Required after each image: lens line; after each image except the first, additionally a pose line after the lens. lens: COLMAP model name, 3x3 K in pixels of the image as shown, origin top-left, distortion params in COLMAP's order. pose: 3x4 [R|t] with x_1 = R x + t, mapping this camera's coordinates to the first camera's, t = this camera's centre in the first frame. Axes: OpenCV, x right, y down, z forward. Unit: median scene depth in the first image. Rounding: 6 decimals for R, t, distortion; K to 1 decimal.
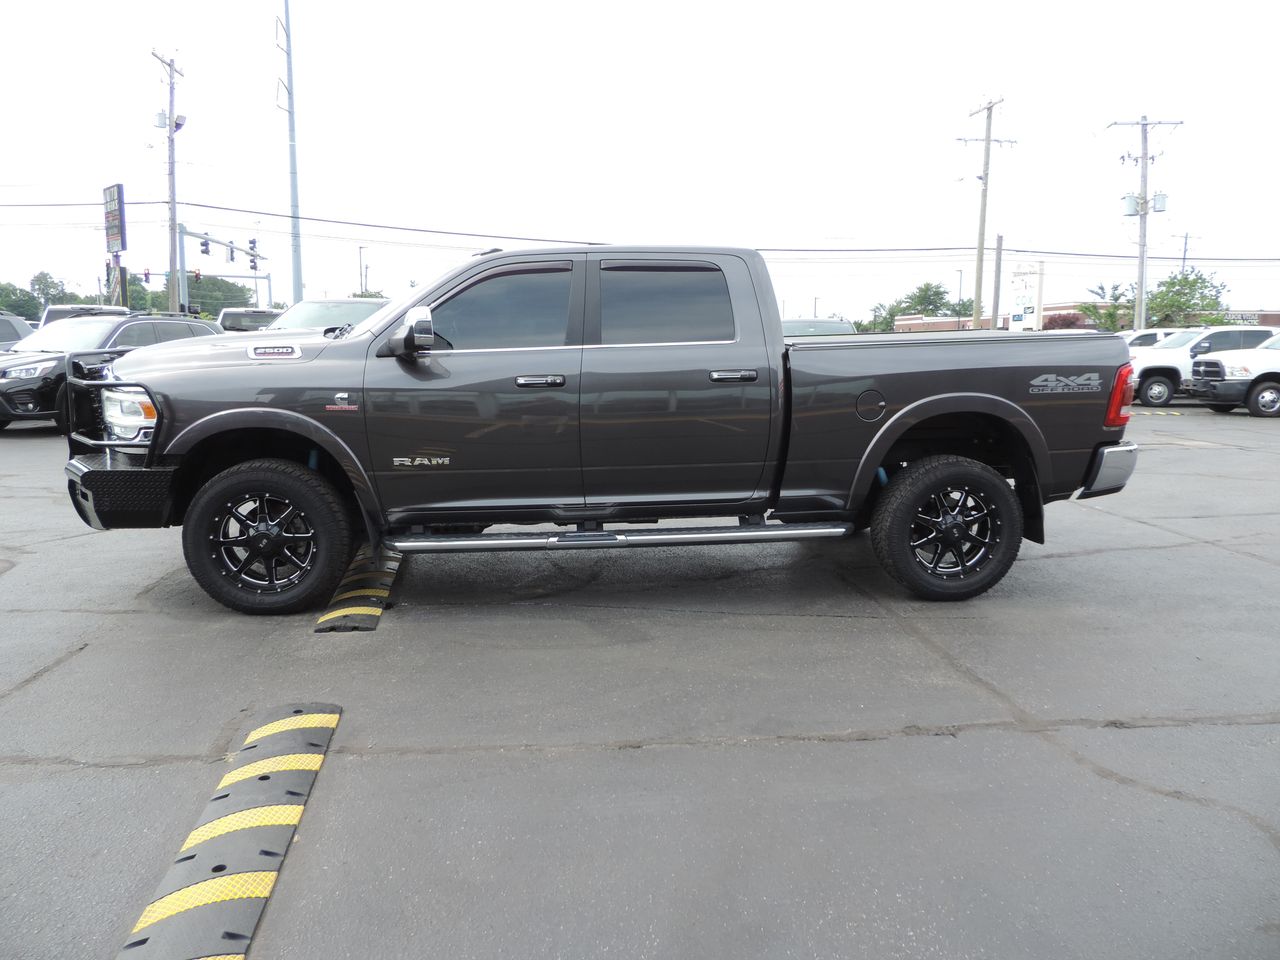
lens RADIAL K [[875.0, 0, 640.0], [0, 875.0, 480.0], [0, 0, 1]] dist [0.187493, -0.296393]
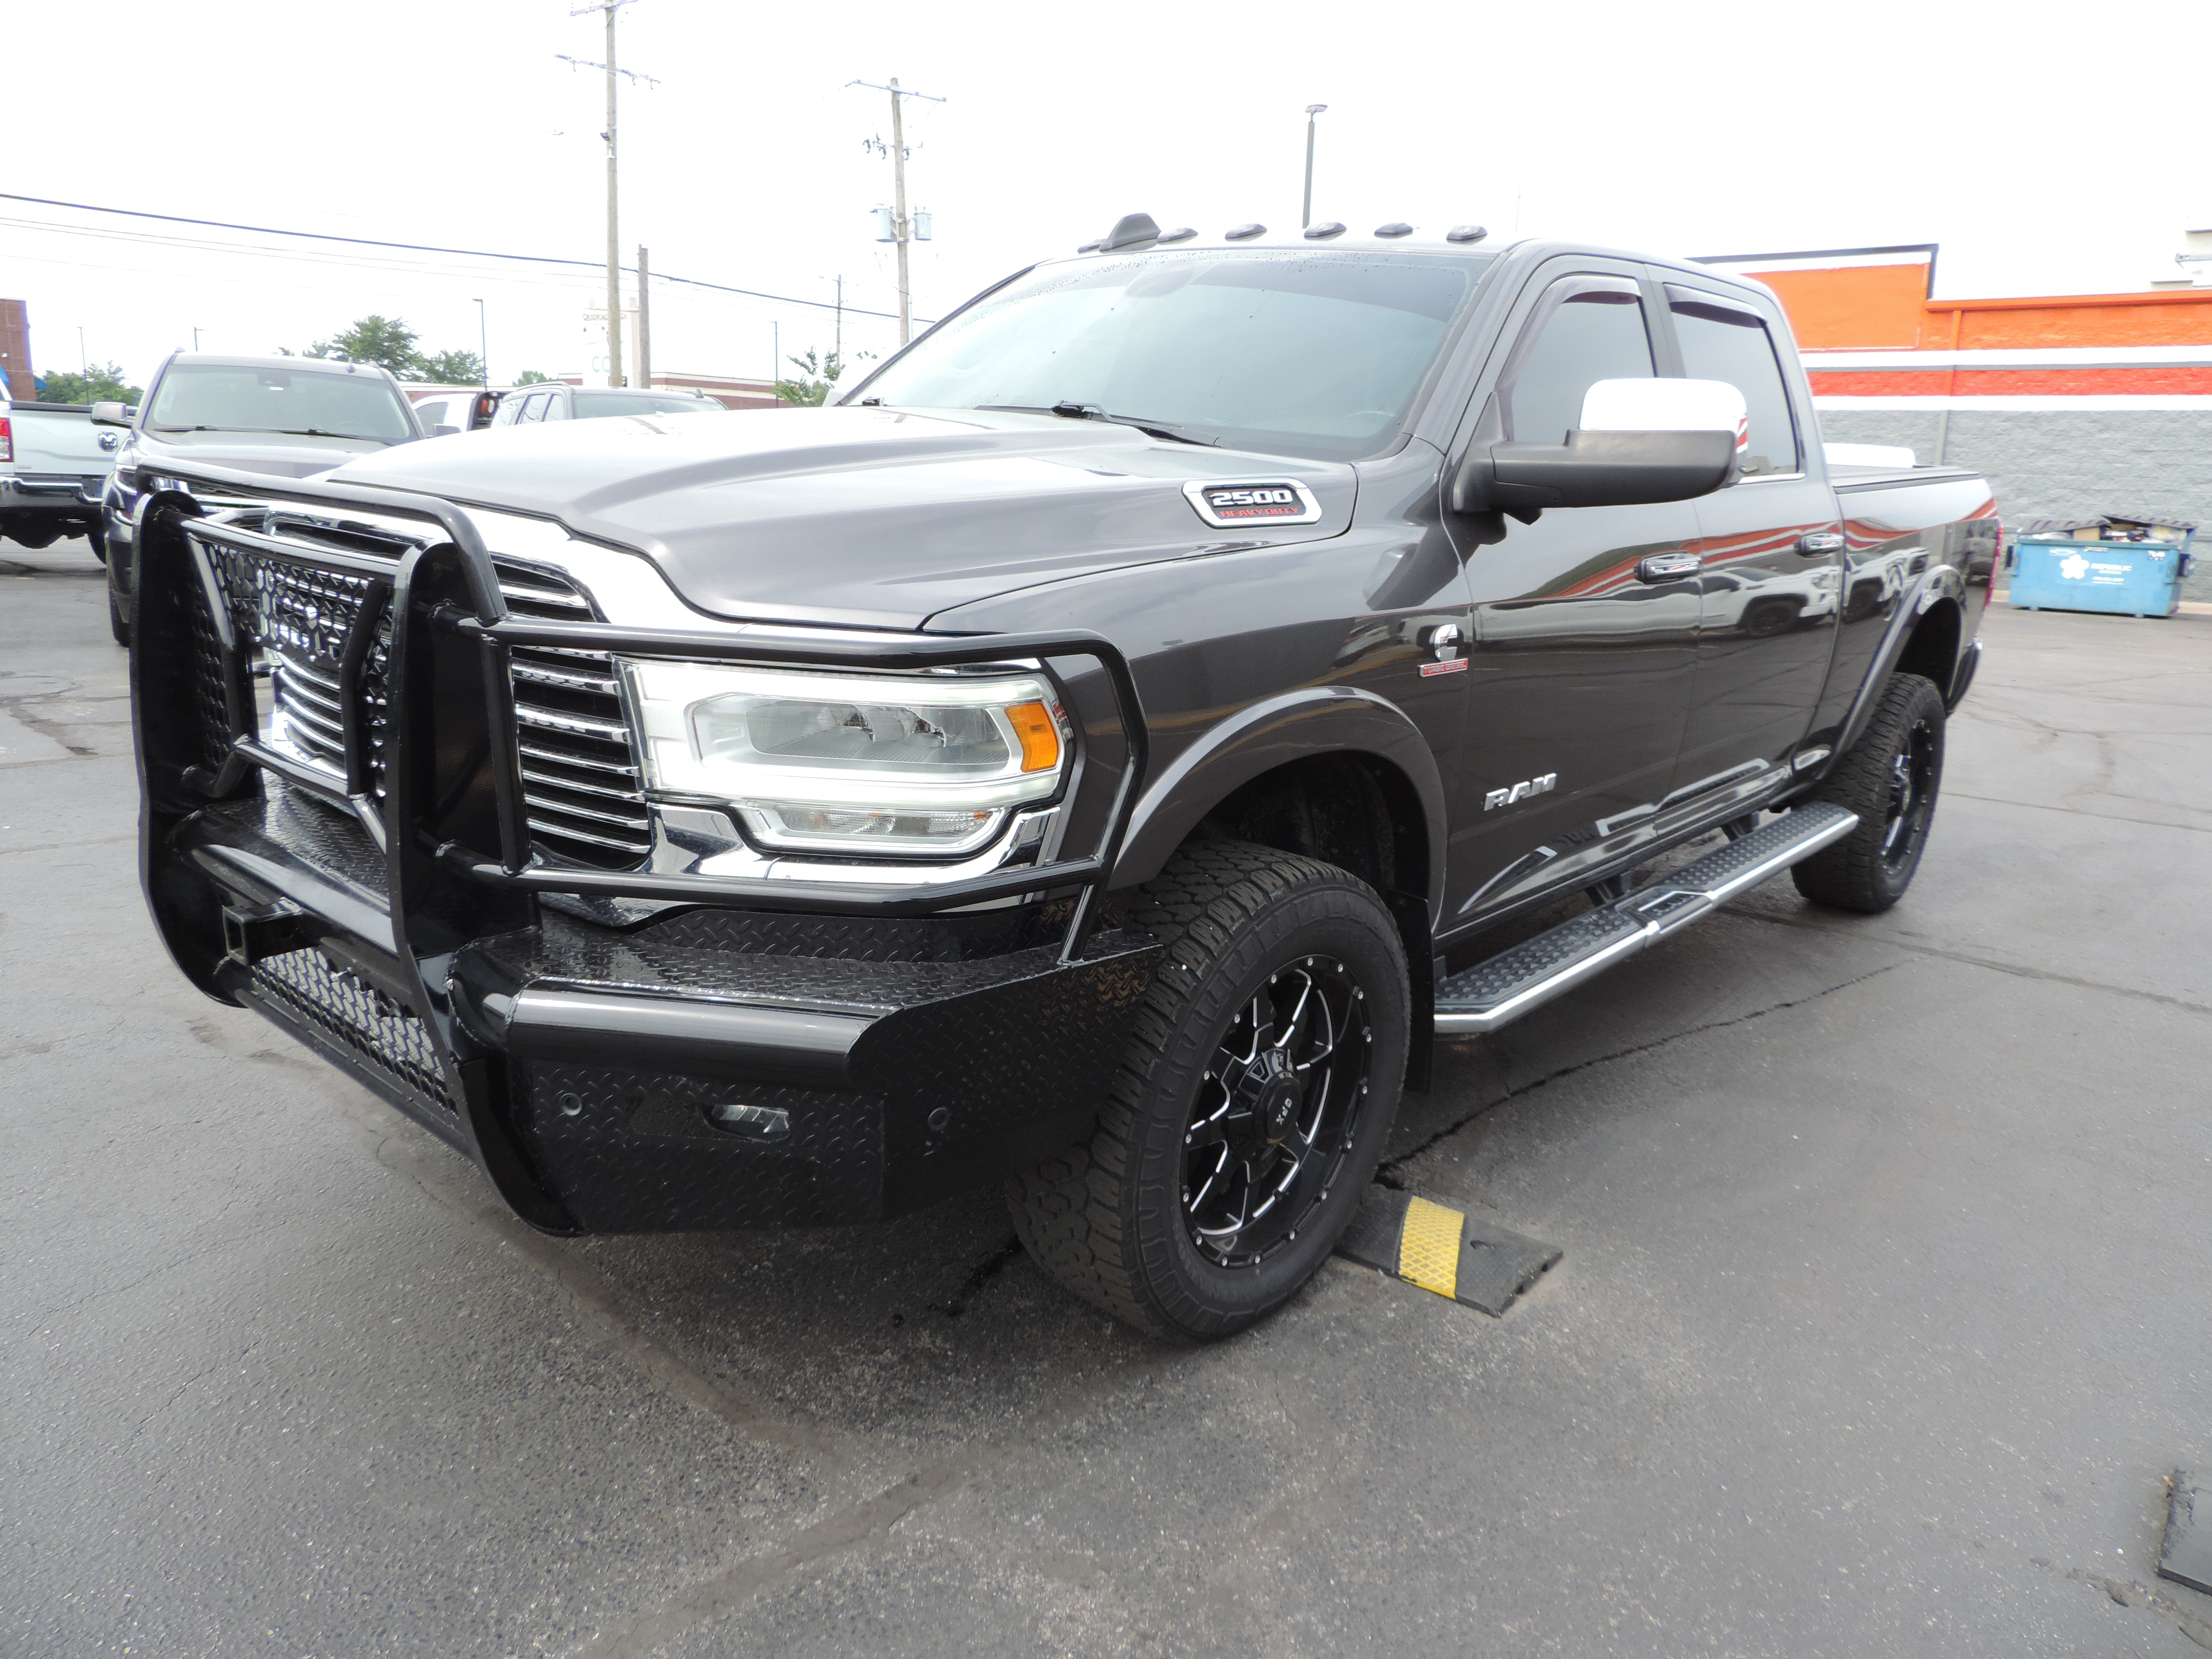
lens RADIAL K [[1542.5, 0, 1106.0], [0, 1542.5, 829.5], [0, 0, 1]] dist [-0.015230, -0.005059]
pose [[0.692045, -0.148993, 0.706311, -0.164642], [0.076819, 0.988112, 0.133170, -0.020987], [-0.717755, -0.037901, 0.695263, 0.131347]]
